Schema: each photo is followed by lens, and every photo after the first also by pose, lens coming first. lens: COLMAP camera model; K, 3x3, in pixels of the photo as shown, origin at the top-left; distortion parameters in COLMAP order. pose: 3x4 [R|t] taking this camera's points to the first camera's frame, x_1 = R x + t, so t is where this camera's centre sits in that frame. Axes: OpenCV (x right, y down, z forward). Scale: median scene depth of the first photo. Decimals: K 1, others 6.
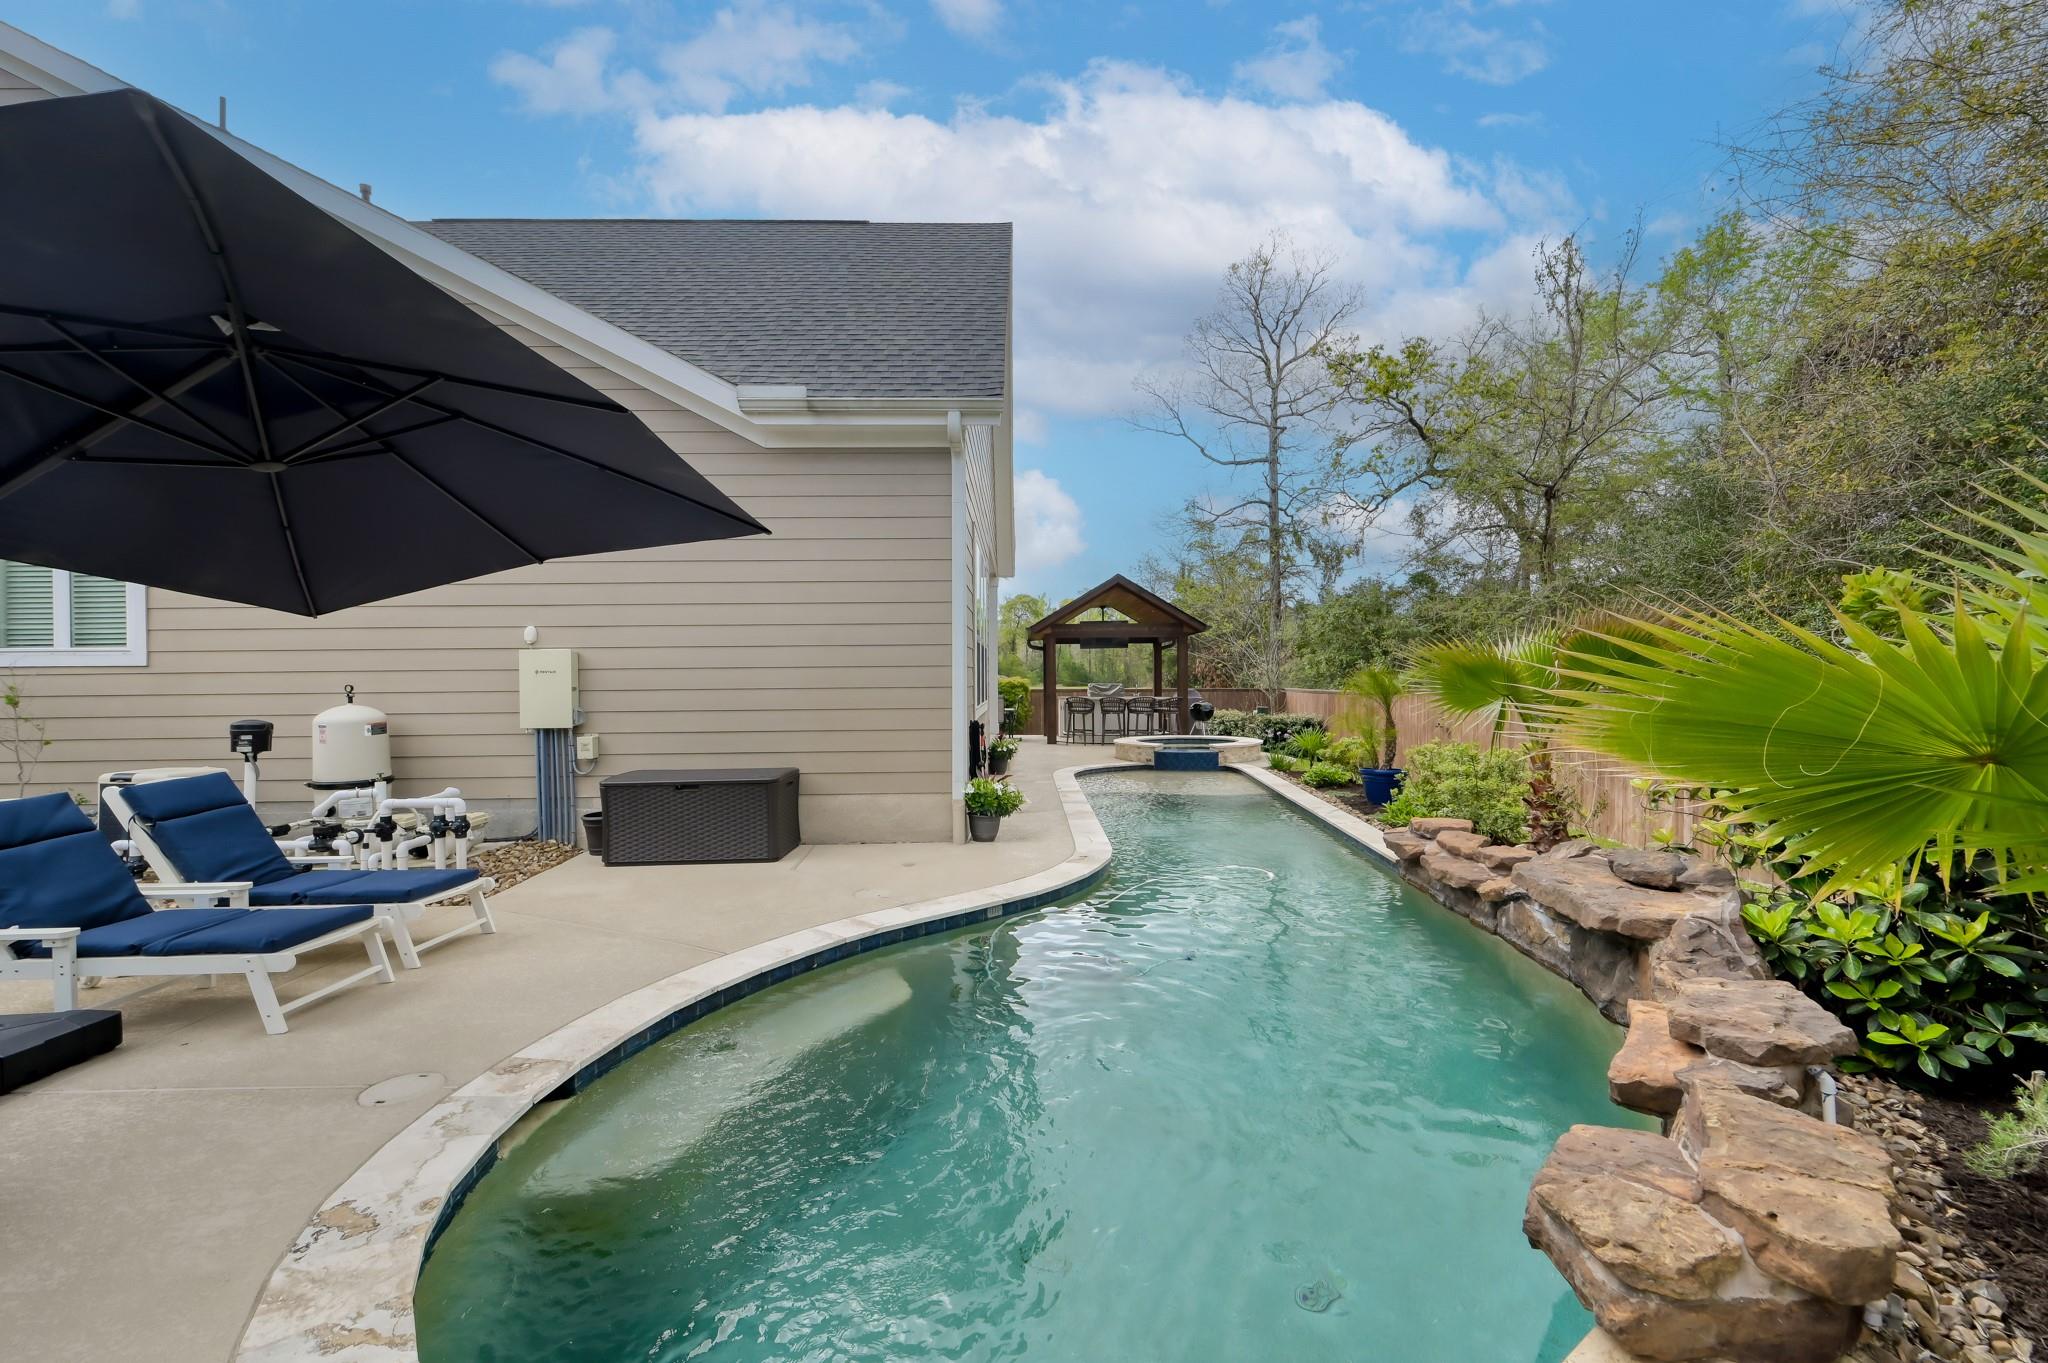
lens RADIAL K [[830.6, 0, 1027.6], [0, 830.6, 692.8], [0, 0, 1]] dist [0.007502, 0.000155]
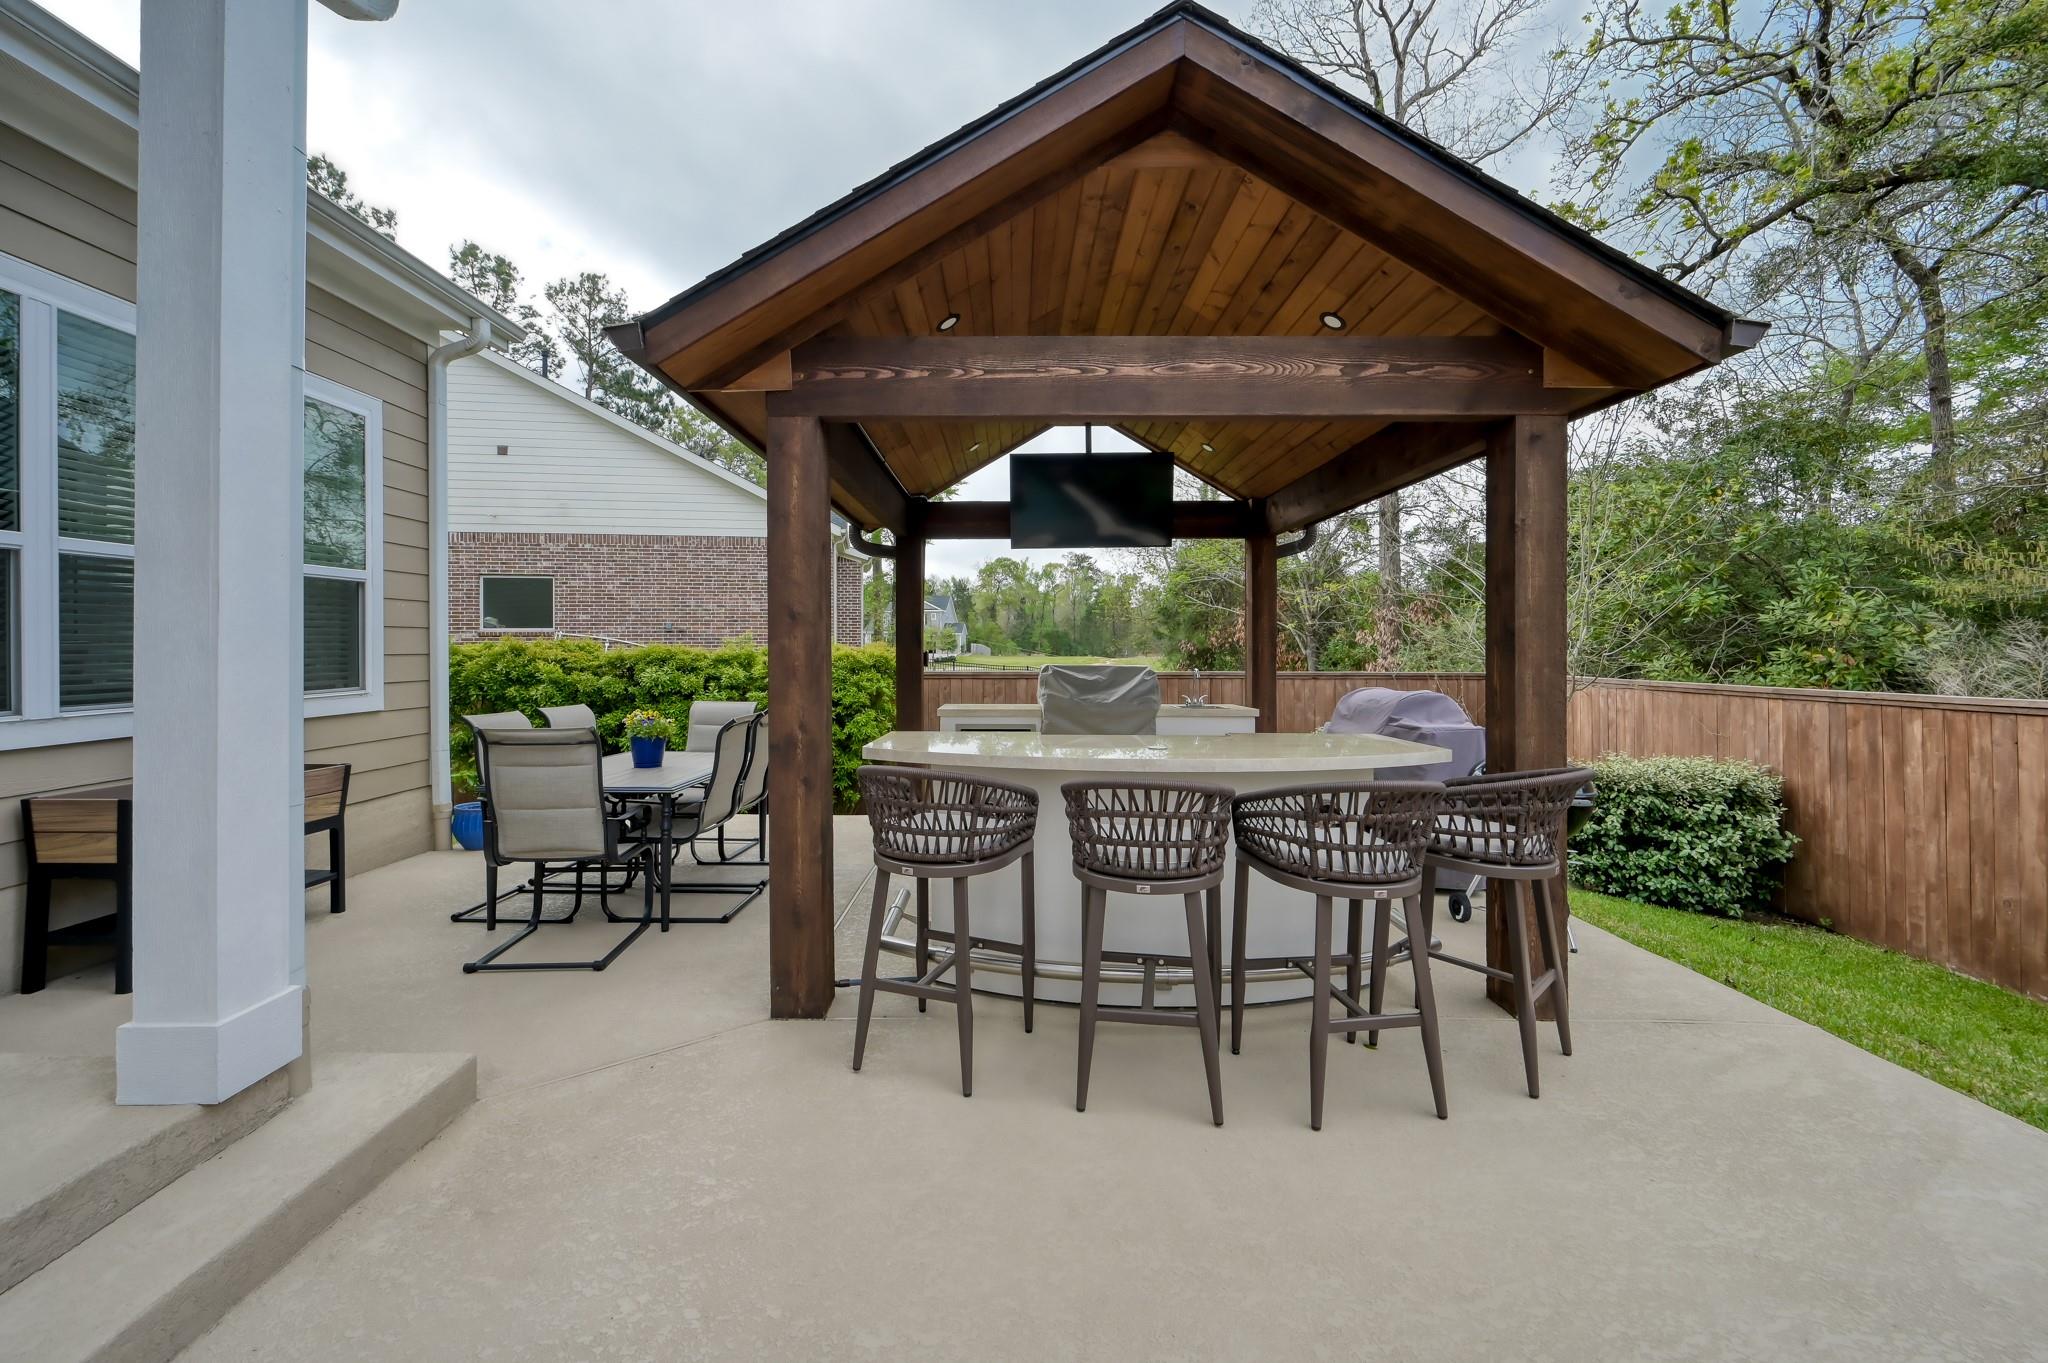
lens RADIAL K [[866.9, 0, 1015.6], [0, 866.9, 645.2], [0, 0, 1]] dist [-0.002370, -0.000320]
pose [[0.999925, 0.008504, 0.008815, 0.187503], [-0.008336, 0.999787, -0.018873, -0.036923], [-0.008974, 0.018798, 0.999783, 2.069113]]
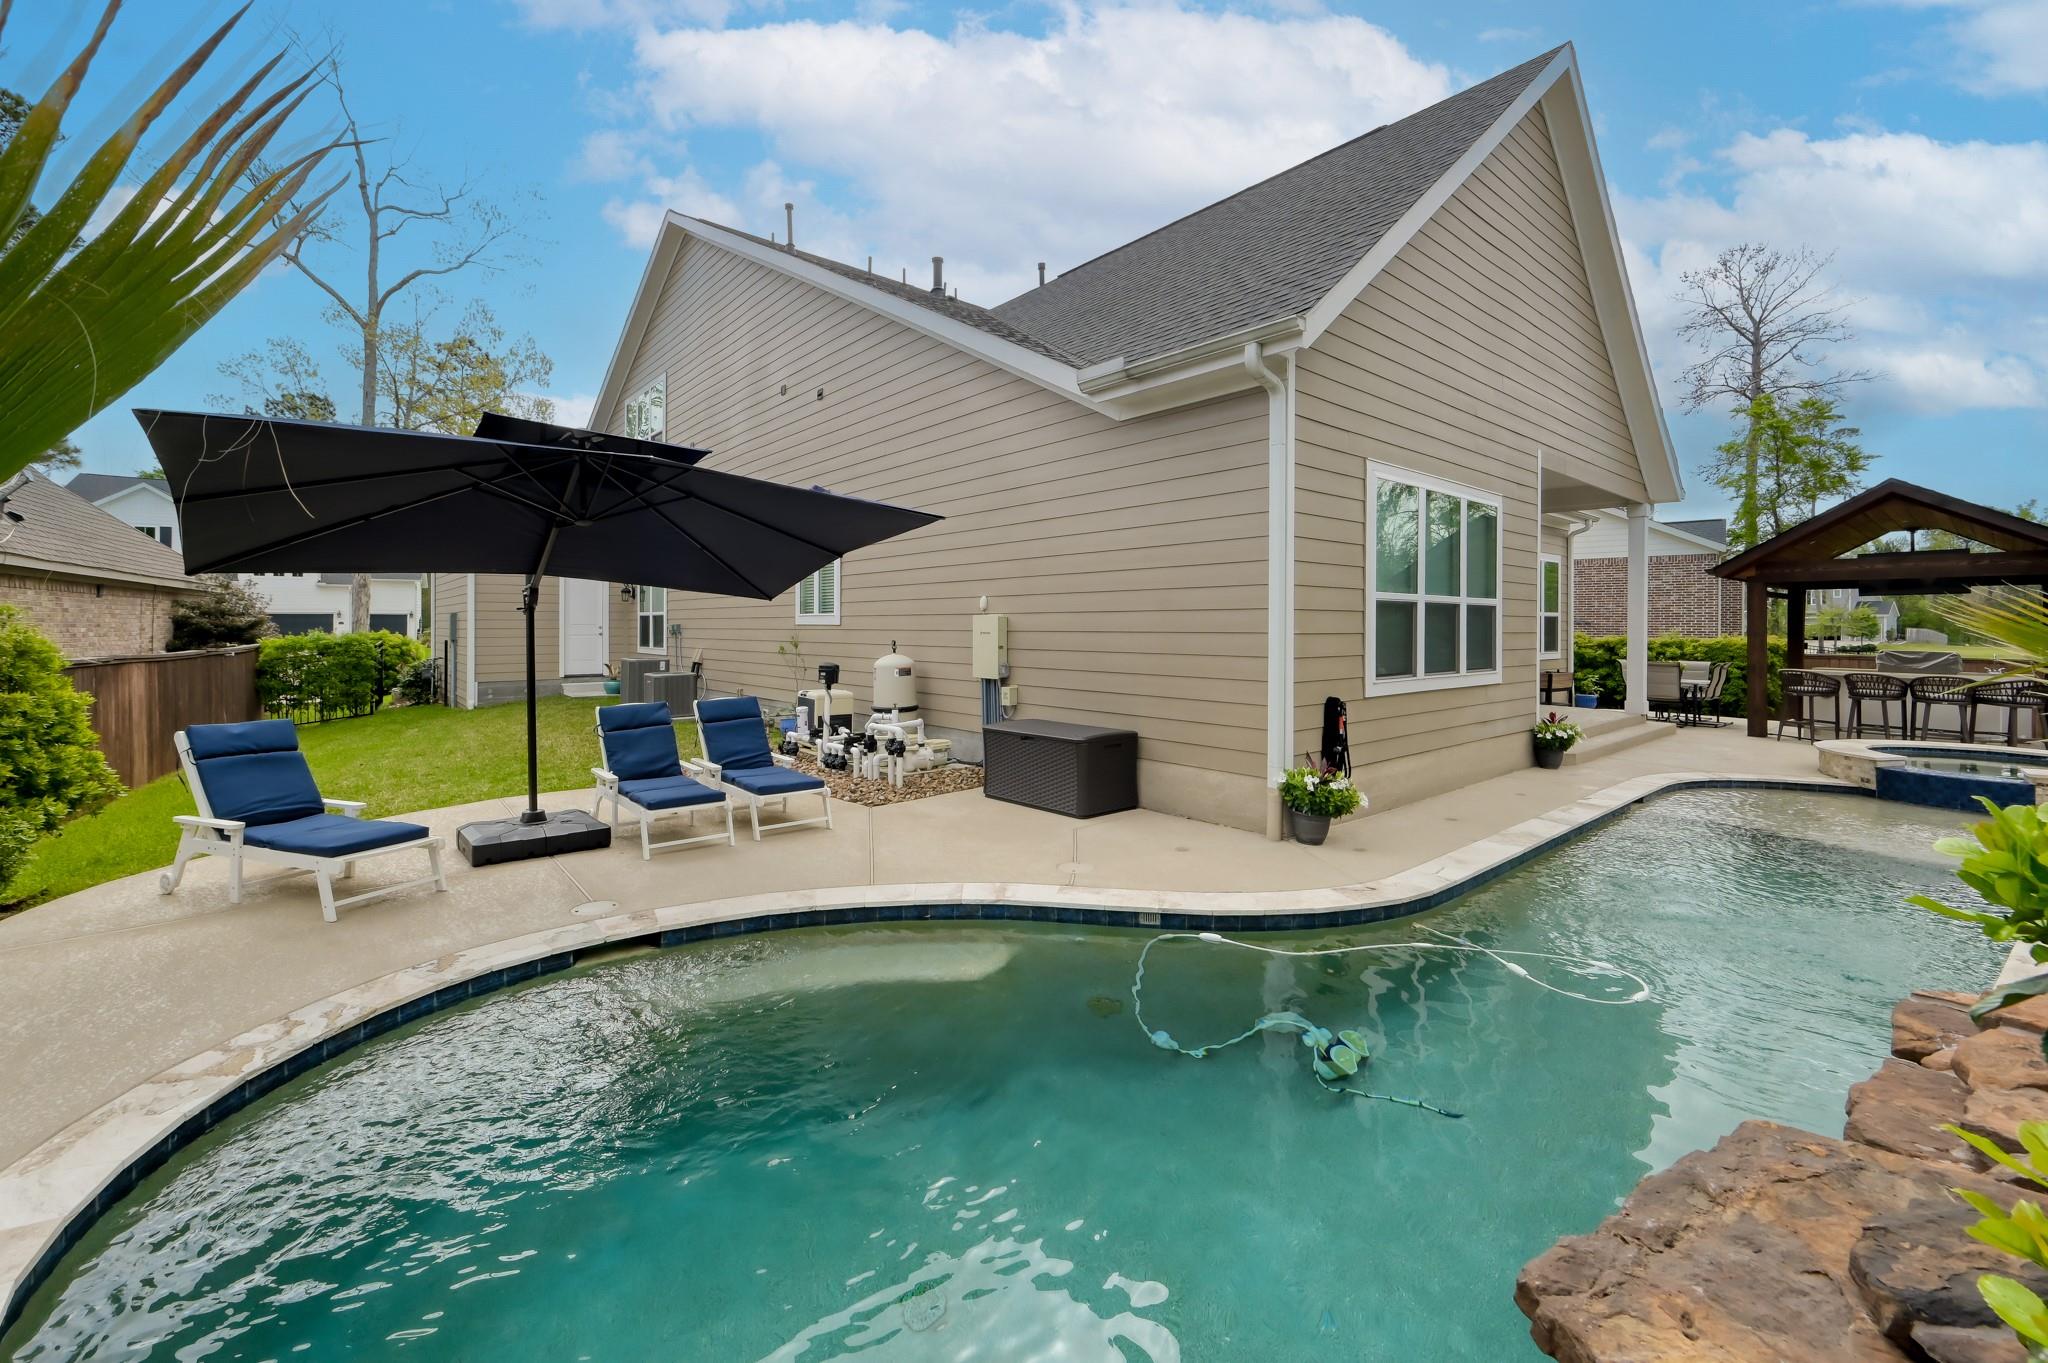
lens RADIAL K [[830.6, 0, 1033.3], [0, 830.6, 630.6], [0, 0, 1]] dist [0.007502, 0.000155]
pose [[0.654760, 0.014427, -0.755699, 0.404215], [-0.023835, 0.999715, -0.001566, -0.028286], [0.755461, 0.019038, 0.654917, 0.241704]]
